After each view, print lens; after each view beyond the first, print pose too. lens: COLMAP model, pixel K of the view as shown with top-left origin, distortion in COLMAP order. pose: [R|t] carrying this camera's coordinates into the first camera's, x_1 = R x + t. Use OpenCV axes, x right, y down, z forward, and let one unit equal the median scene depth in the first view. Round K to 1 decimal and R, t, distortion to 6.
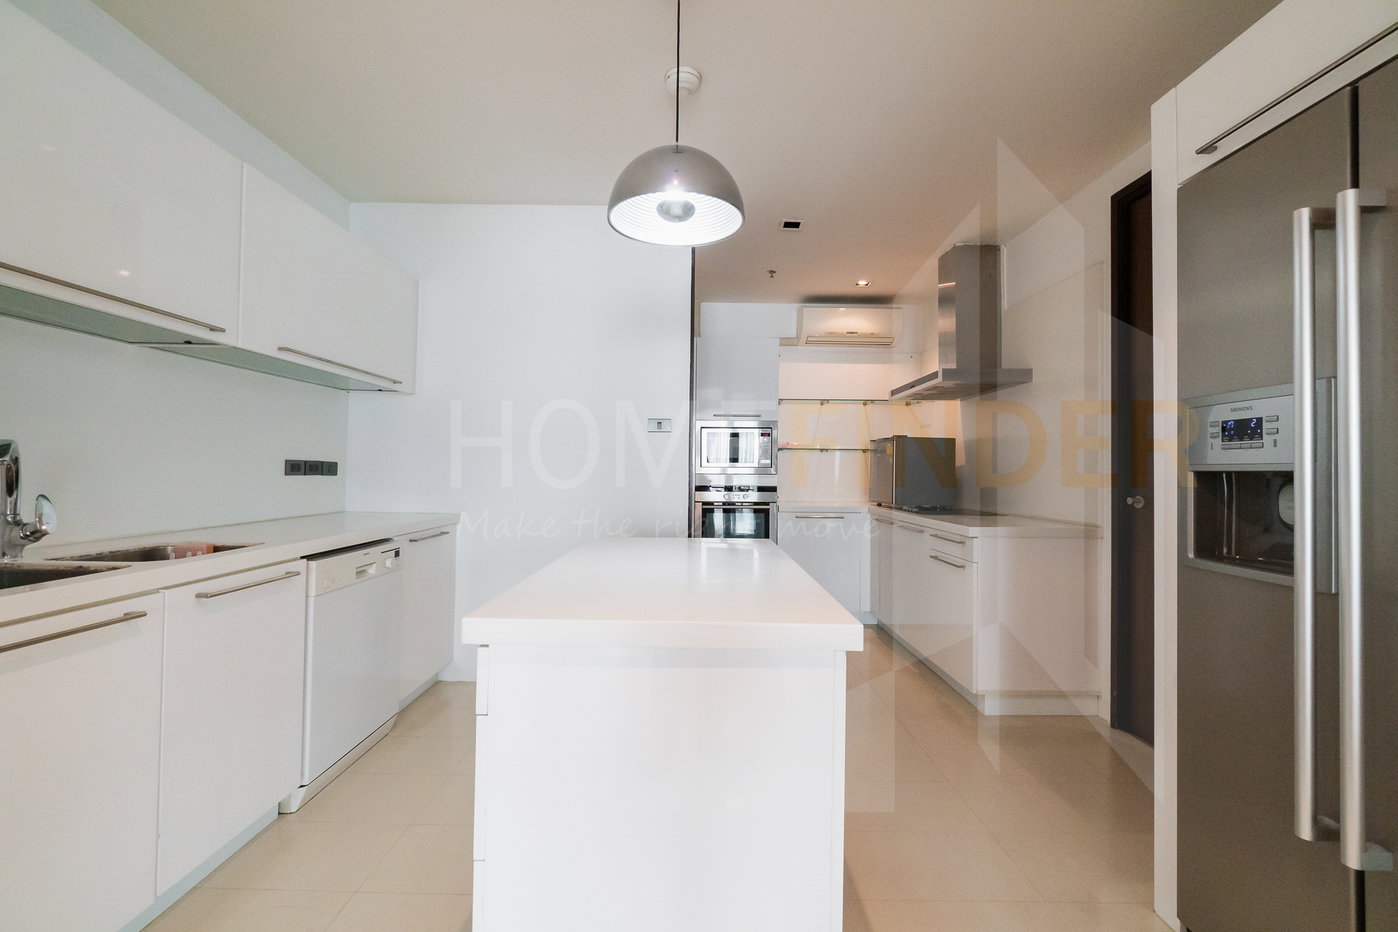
lens RADIAL K [[605.7, 0, 691.9], [0, 605.7, 465.3], [0, 0, 1]] dist [-0.015624, 0.001342]
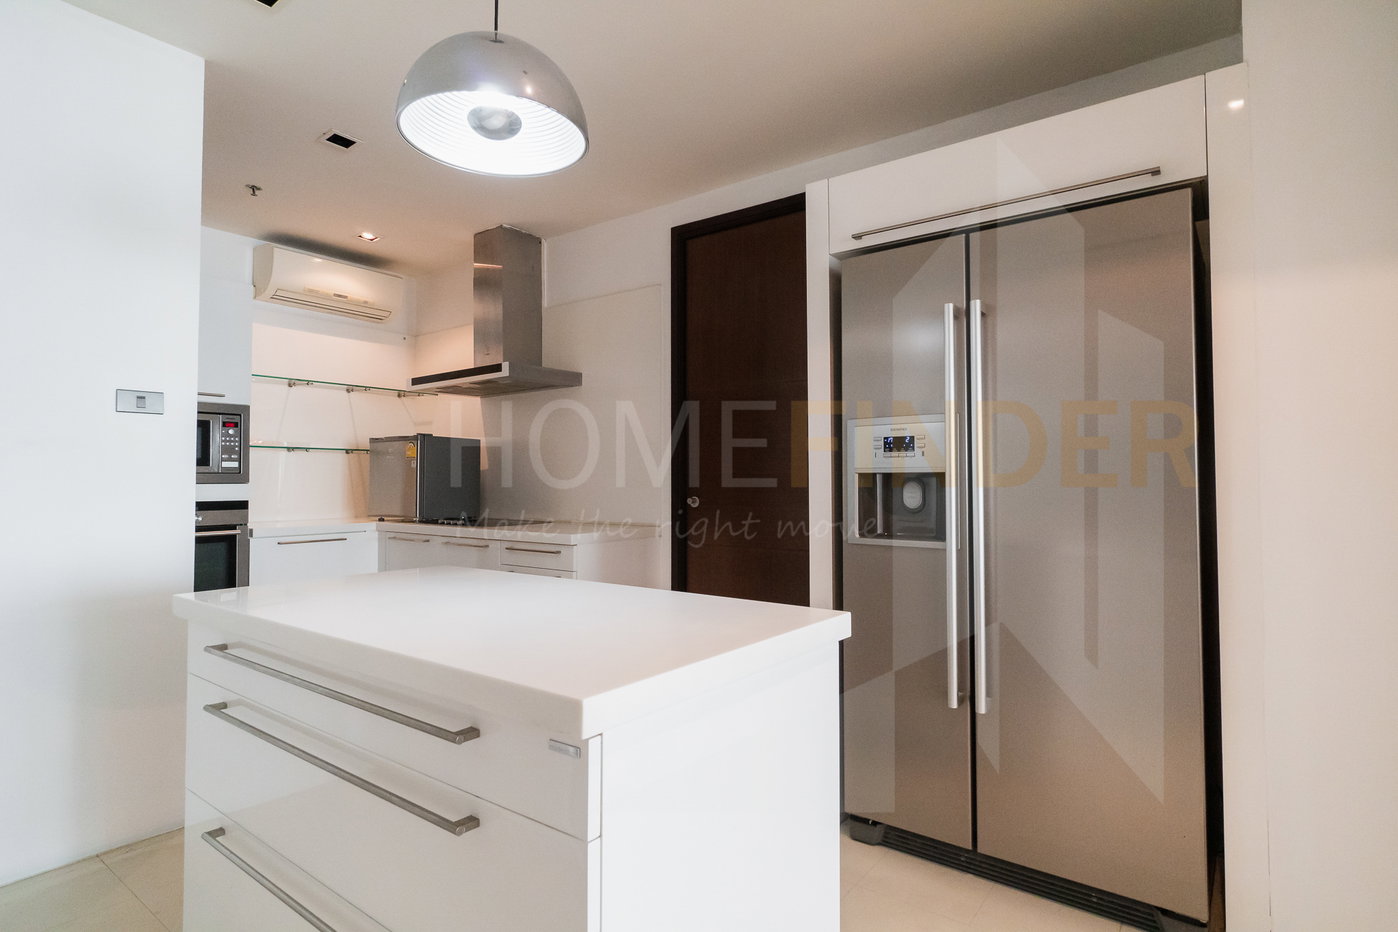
lens RADIAL K [[725.7, 0, 700.3], [0, 725.7, 466.4], [0, 0, 1]] dist [-0.000324, 0.000308]
pose [[0.589886, 0.003384, 0.807480, -0.297786], [0.001485, 0.999985, -0.005276, 0.001076], [-0.807485, 0.004311, 0.589872, 0.139396]]
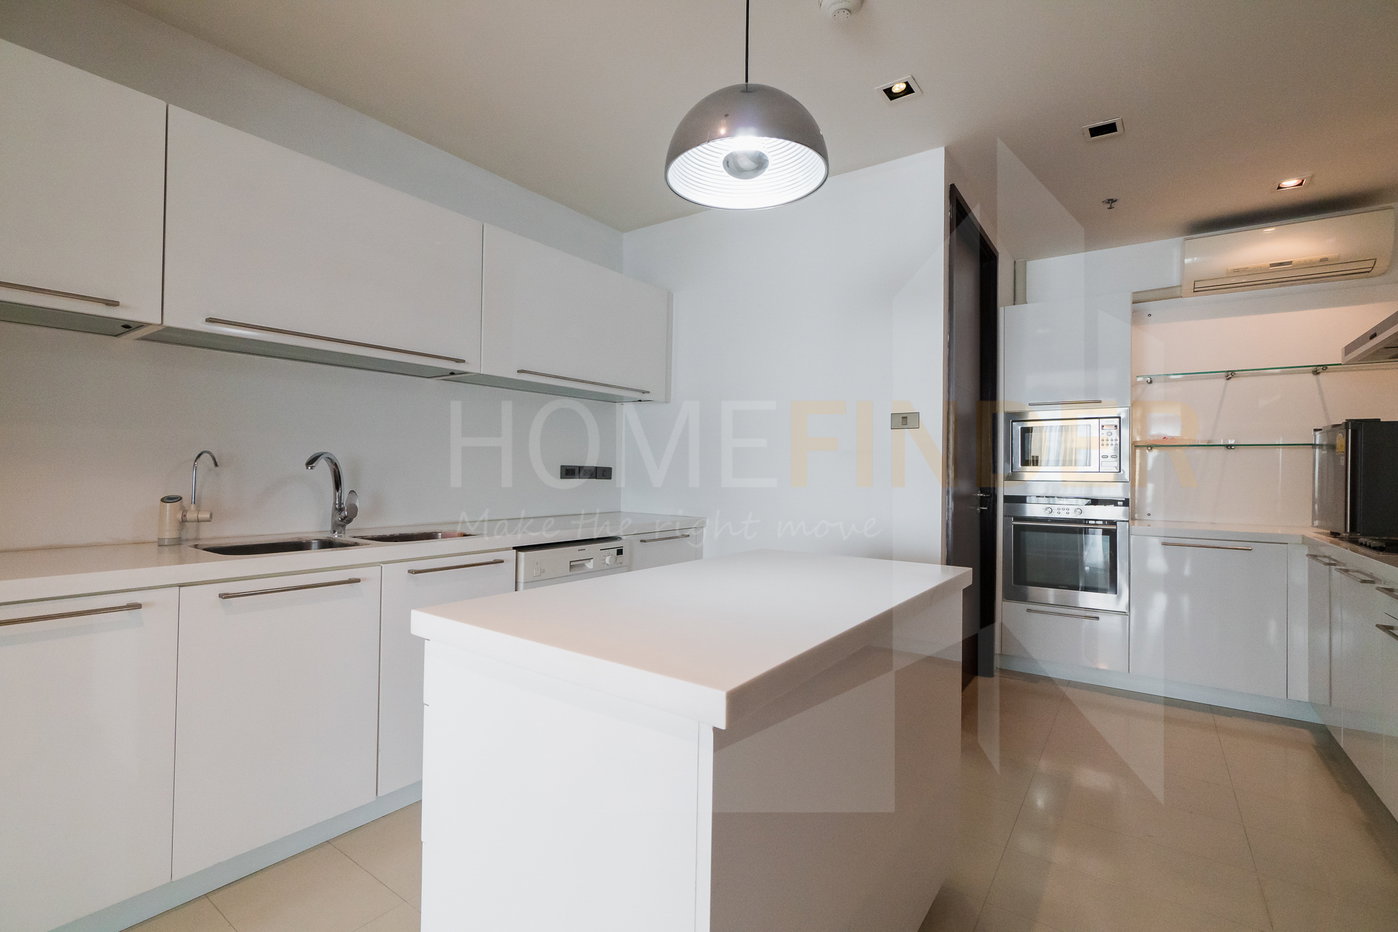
lens RADIAL K [[636.9, 0, 686.3], [0, 636.9, 467.2], [0, 0, 1]] dist [-0.012978, 0.001478]
pose [[0.806661, -0.004863, -0.590995, 0.215785], [0.000640, 0.999973, -0.007354, 0.003103], [0.591015, 0.005554, 0.806642, 0.121857]]
